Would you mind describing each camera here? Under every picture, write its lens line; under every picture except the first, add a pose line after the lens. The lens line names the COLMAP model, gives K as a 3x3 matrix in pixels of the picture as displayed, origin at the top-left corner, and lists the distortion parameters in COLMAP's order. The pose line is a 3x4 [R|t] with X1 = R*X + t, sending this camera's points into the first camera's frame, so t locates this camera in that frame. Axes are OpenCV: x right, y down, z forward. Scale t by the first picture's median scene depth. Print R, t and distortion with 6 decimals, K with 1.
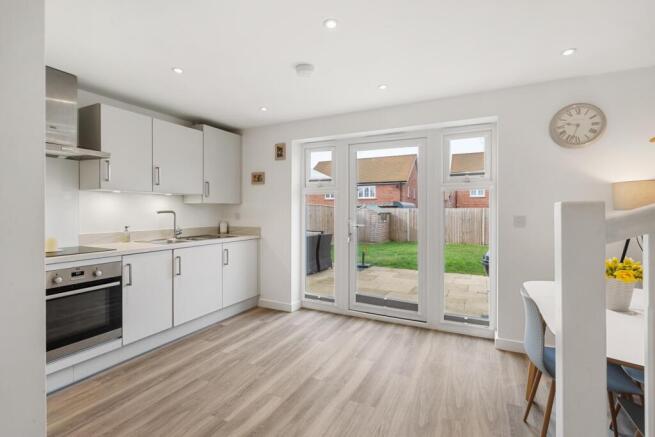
lens RADIAL K [[307.8, 0, 330.6], [0, 307.8, 212.7], [0, 0, 1]] dist [-0.000876, -0.001036]
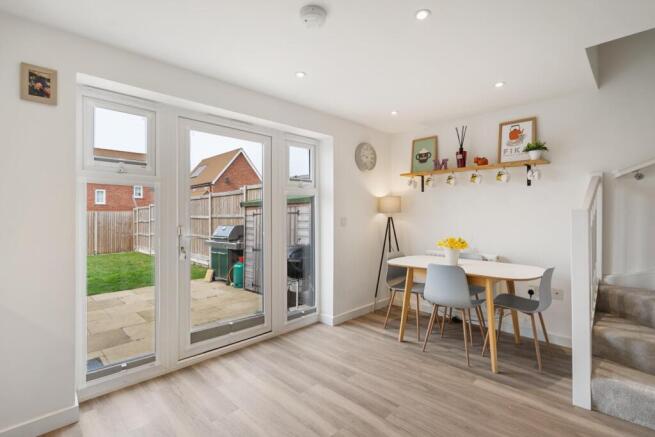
lens RADIAL K [[307.8, 0, 325.1], [0, 307.8, 216.4], [0, 0, 1]] dist [-0.000876, -0.001036]
pose [[0.321481, -0.011753, 0.946843, -0.512366], [0.009232, 0.999914, 0.009277, -0.006120], [-0.946871, 0.005759, 0.321562, 0.513345]]
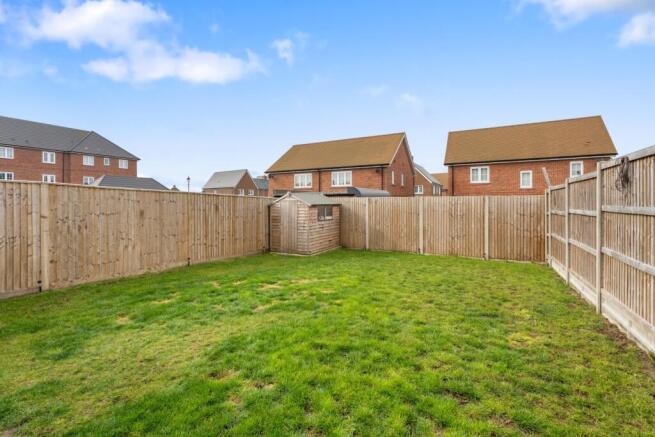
lens RADIAL K [[291.2, 0, 328.4], [0, 291.2, 201.3], [0, 0, 1]] dist [-0.002186, -0.000276]
pose [[0.999080, -0.011235, -0.041395, 0.975711], [0.010908, 0.999908, -0.008100, -0.007655], [0.041482, 0.007641, 0.999110, 1.928934]]
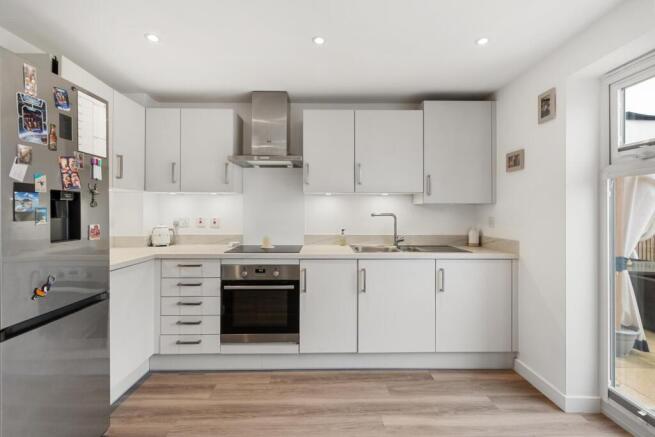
lens RADIAL K [[307.8, 0, 328.7], [0, 307.8, 211.2], [0, 0, 1]] dist [-0.000876, -0.001036]
pose [[0.457936, -0.003196, -0.888979, 0.162817], [-0.008928, 0.999927, -0.008194, -0.003877], [0.888940, 0.011689, 0.457874, 0.454106]]
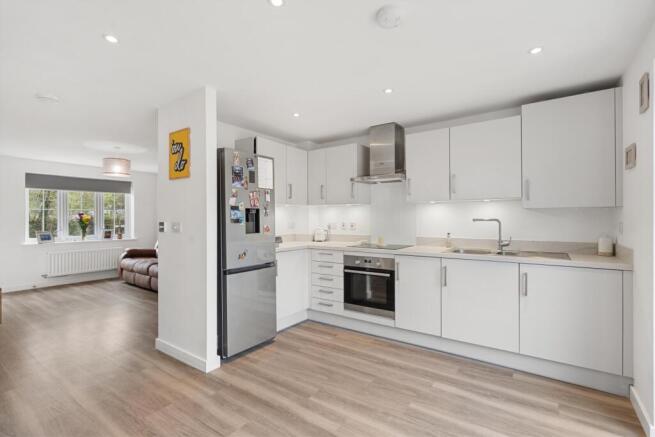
lens RADIAL K [[307.8, 0, 329.3], [0, 307.8, 219.4], [0, 0, 1]] dist [-0.000876, -0.001036]
pose [[-0.159578, 0.002927, -0.987181, 0.429492], [-0.004283, 0.999984, 0.003657, -0.005087], [0.987176, 0.004811, -0.159563, 0.669443]]
